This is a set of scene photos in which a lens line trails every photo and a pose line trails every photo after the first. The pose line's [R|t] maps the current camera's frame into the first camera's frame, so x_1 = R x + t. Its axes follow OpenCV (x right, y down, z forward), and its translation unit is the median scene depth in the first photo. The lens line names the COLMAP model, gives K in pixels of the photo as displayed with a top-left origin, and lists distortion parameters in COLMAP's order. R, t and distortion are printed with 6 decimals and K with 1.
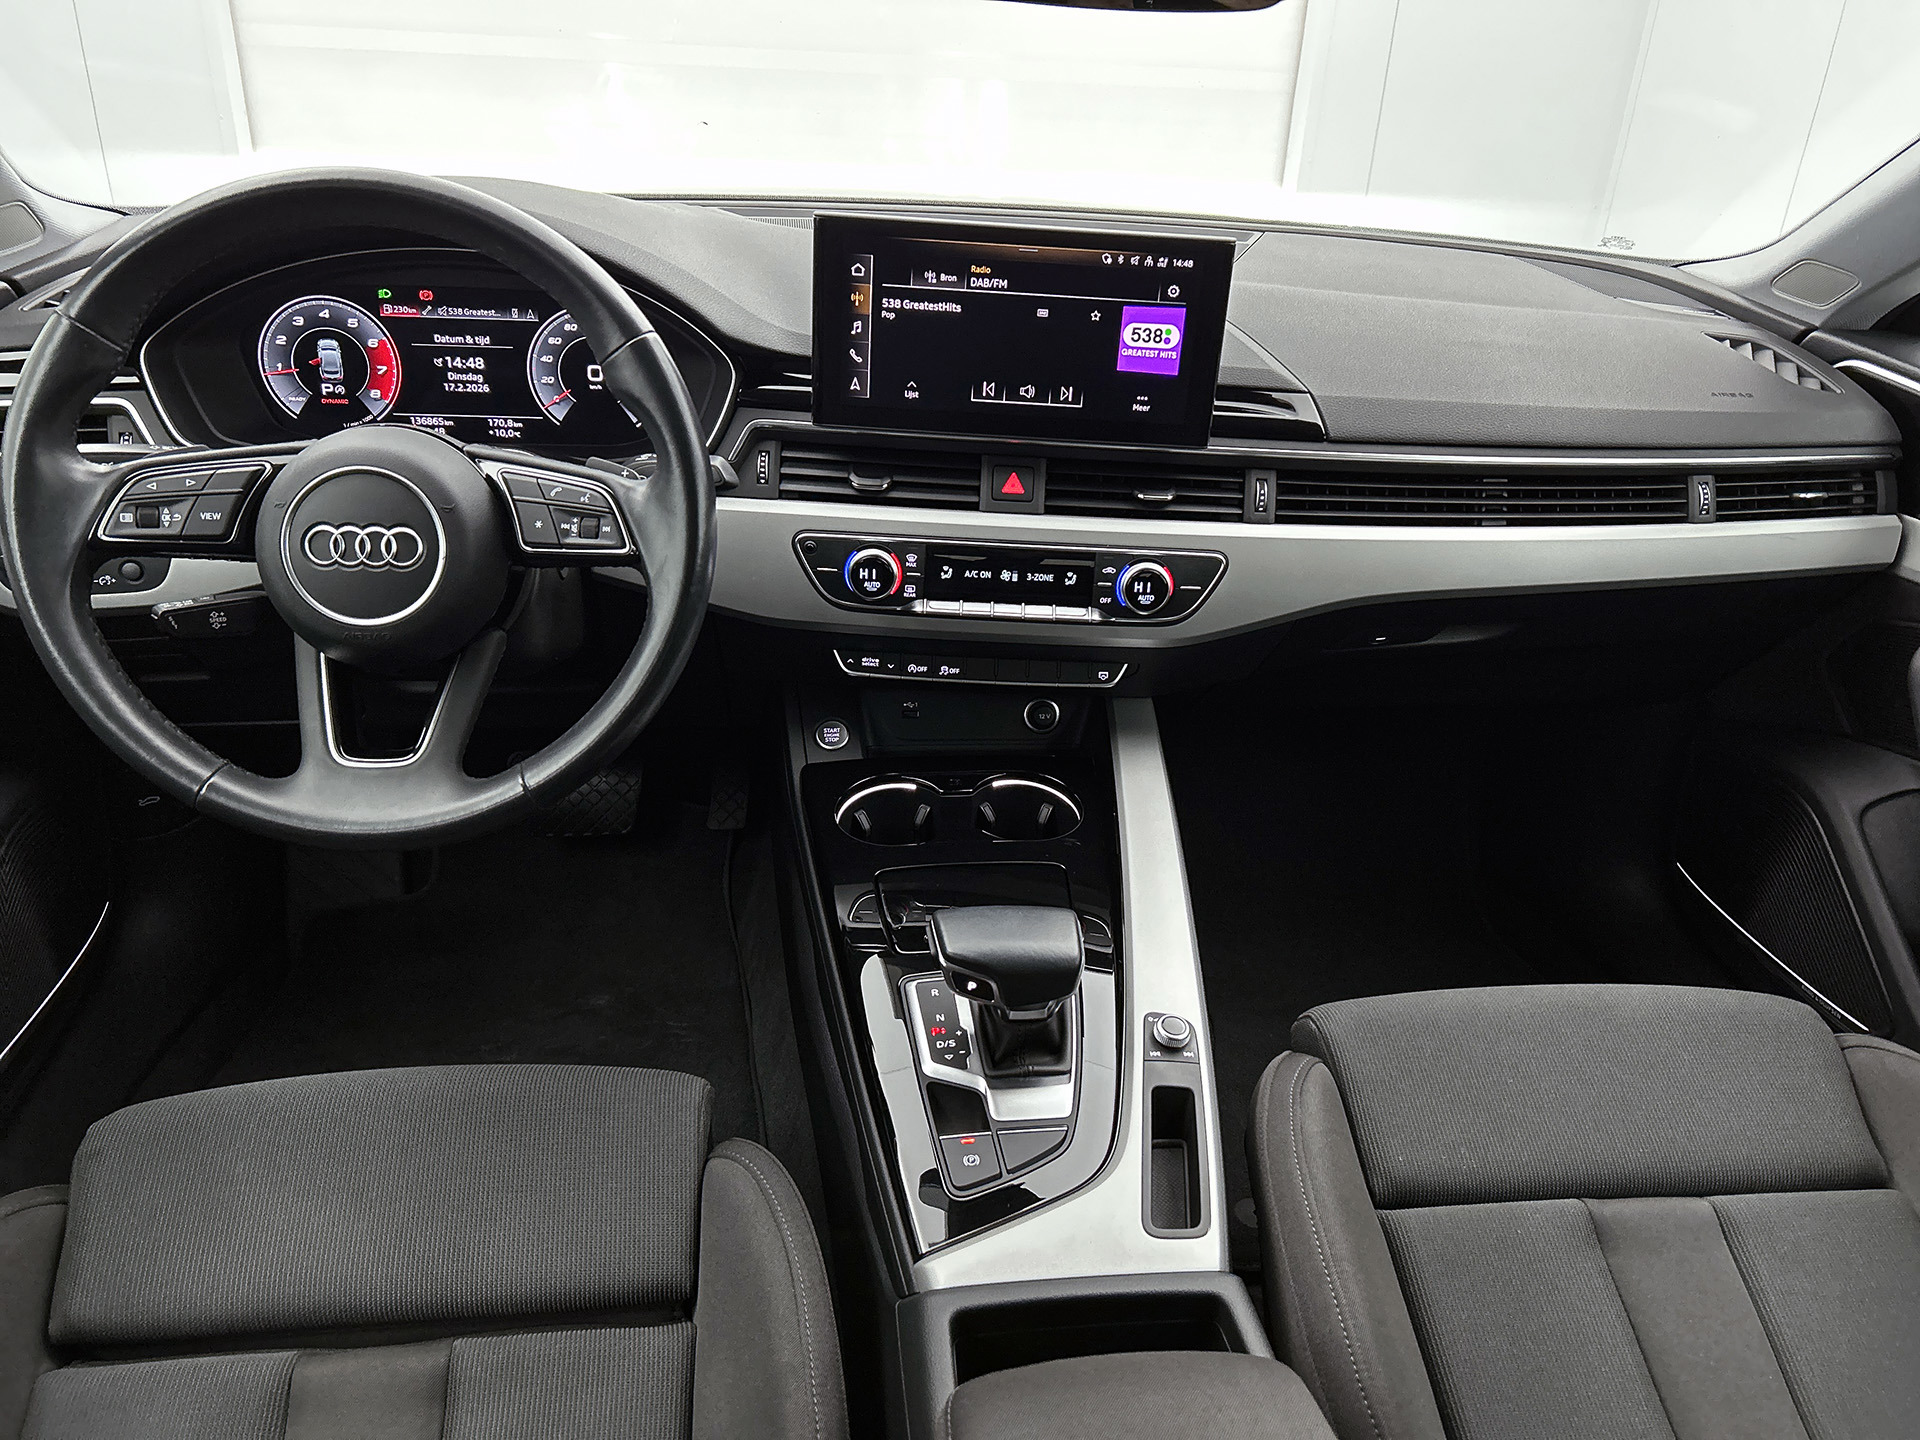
lens RADIAL K [[1452.9, 0, 965.7], [0, 1452.9, 737.5], [0, 0, 1]] dist [0.099997, -0.182945]
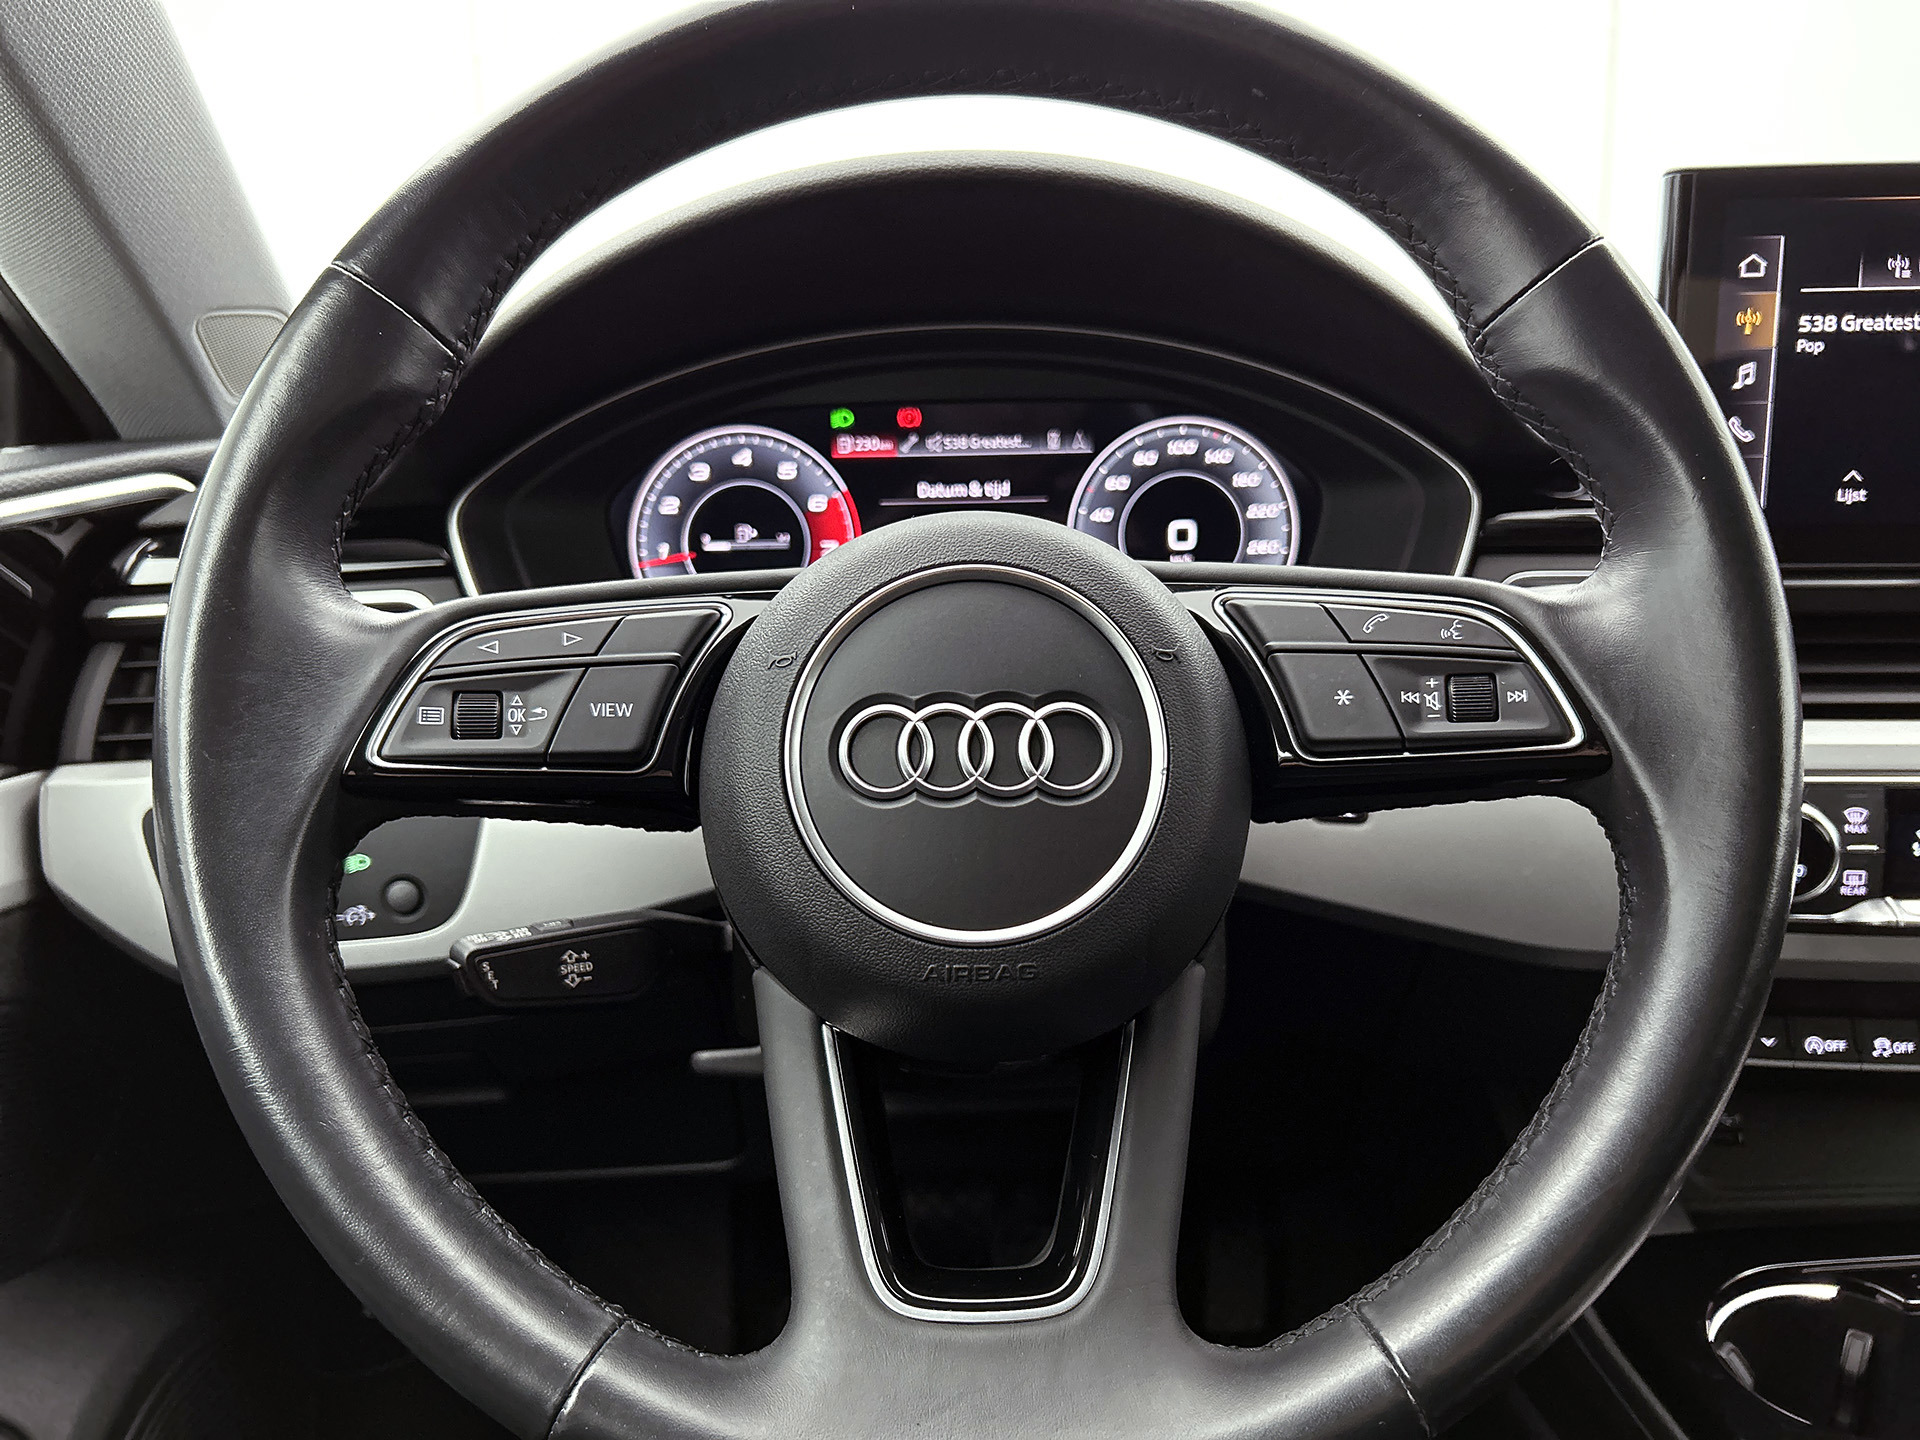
lens RADIAL K [[1489.8, 0, 958.9], [0, 1489.8, 723.0], [0, 0, 1]] dist [0.040407, -0.047464]
pose [[0.991297, -0.053959, -0.120079, -0.278459], [0.018788, 0.960789, -0.276643, -0.017314], [0.130298, 0.271979, 0.953441, 0.460151]]
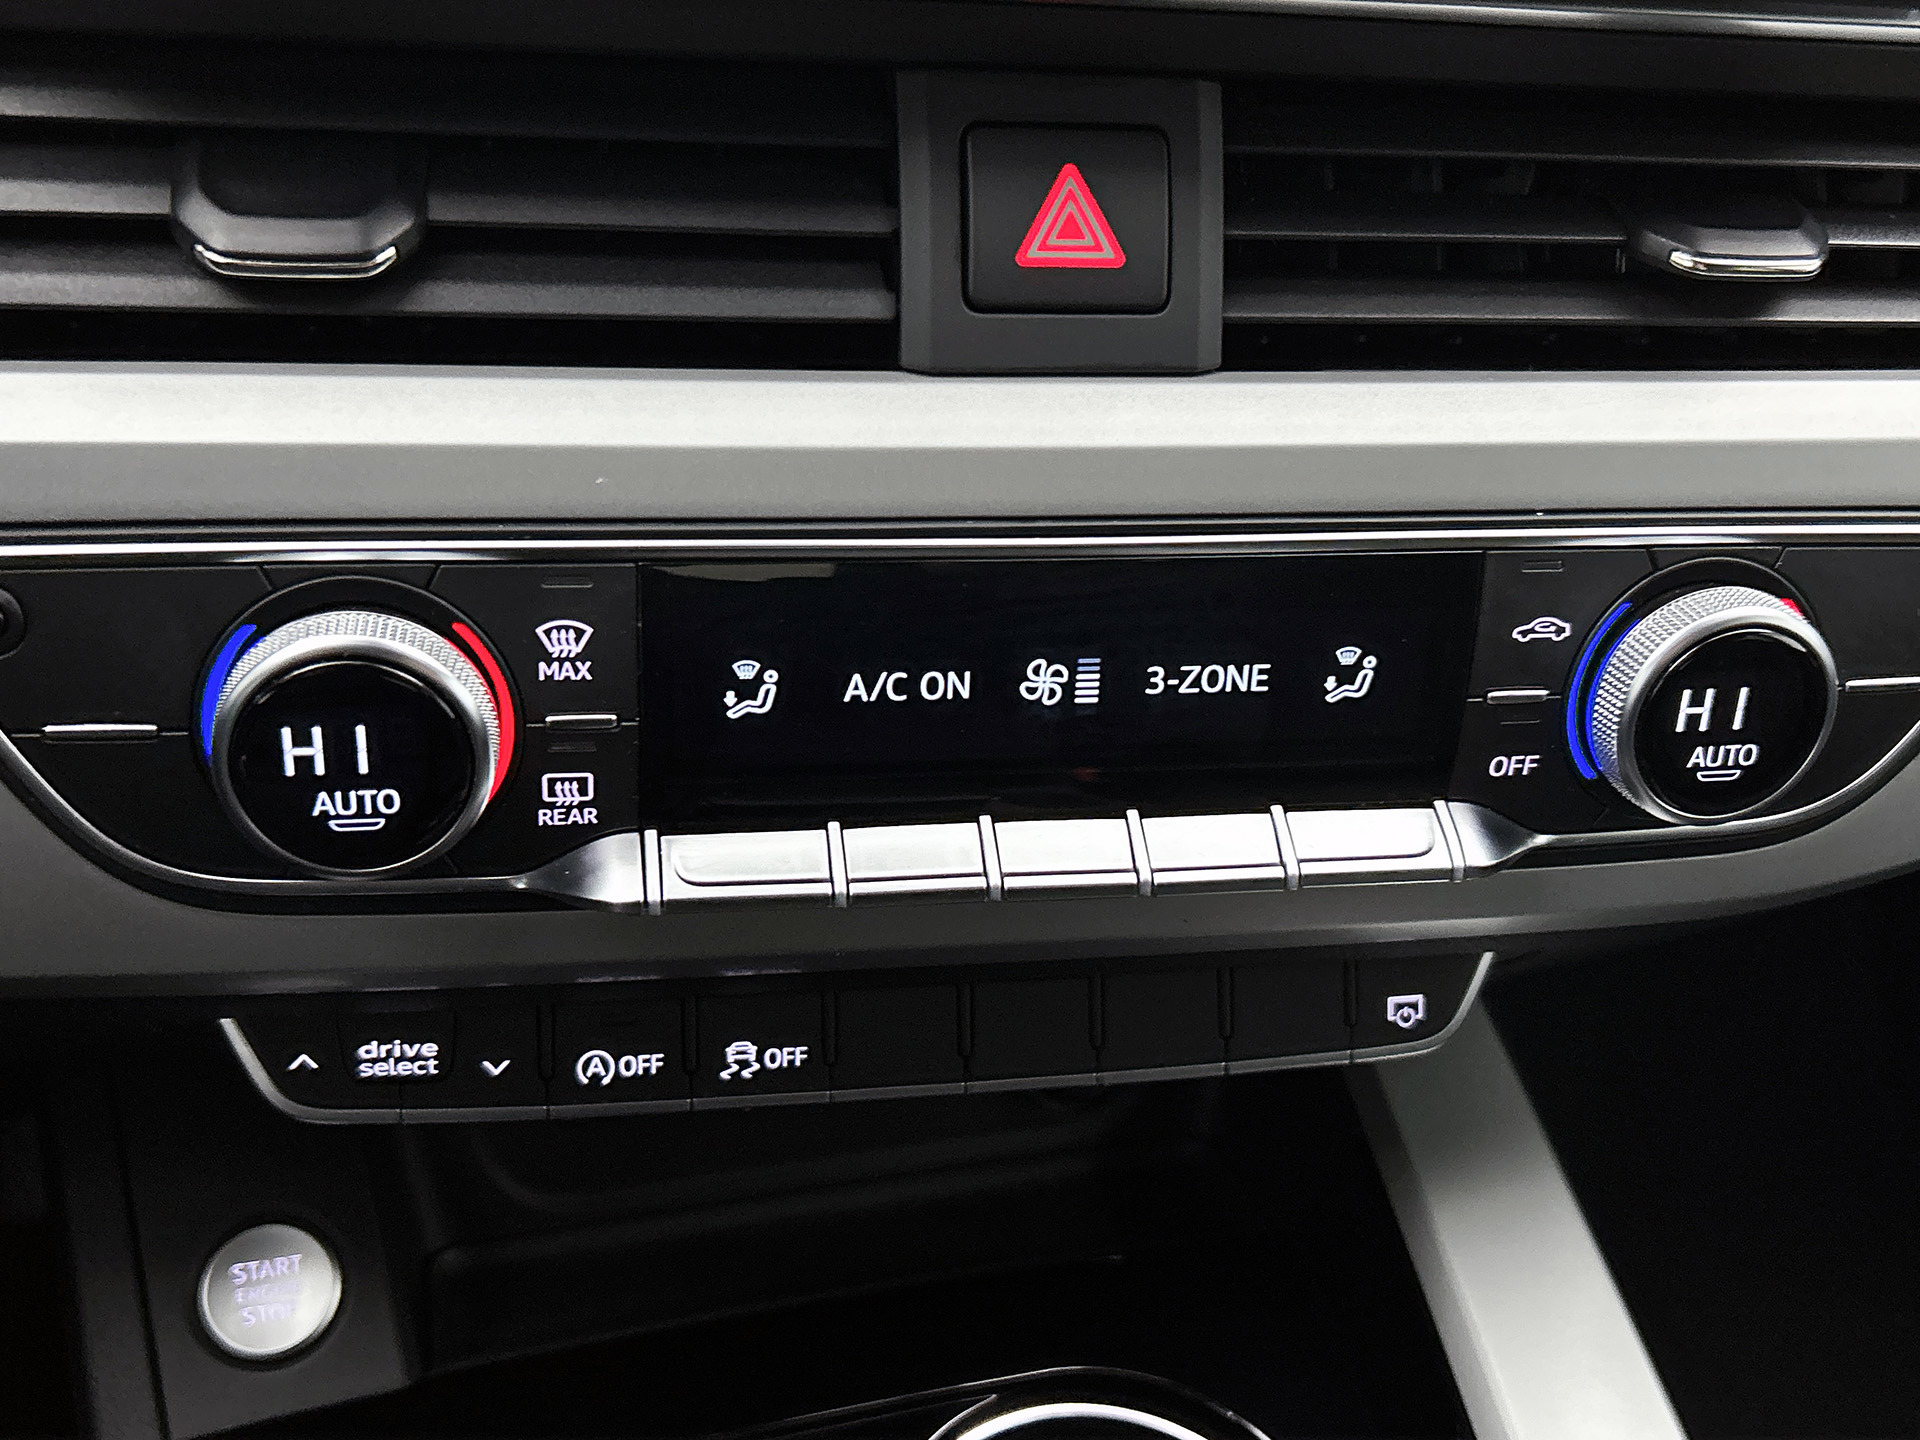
lens RADIAL K [[2002.0, 0, 956.0], [0, 2002.0, 722.8], [0, 0, 1]] dist [0.004403, 0.003923]
pose [[0.983784, -0.074676, 0.163073, -0.030392], [0.058024, 0.992821, 0.104594, -0.136717], [-0.169713, -0.093436, 0.981054, 0.736478]]
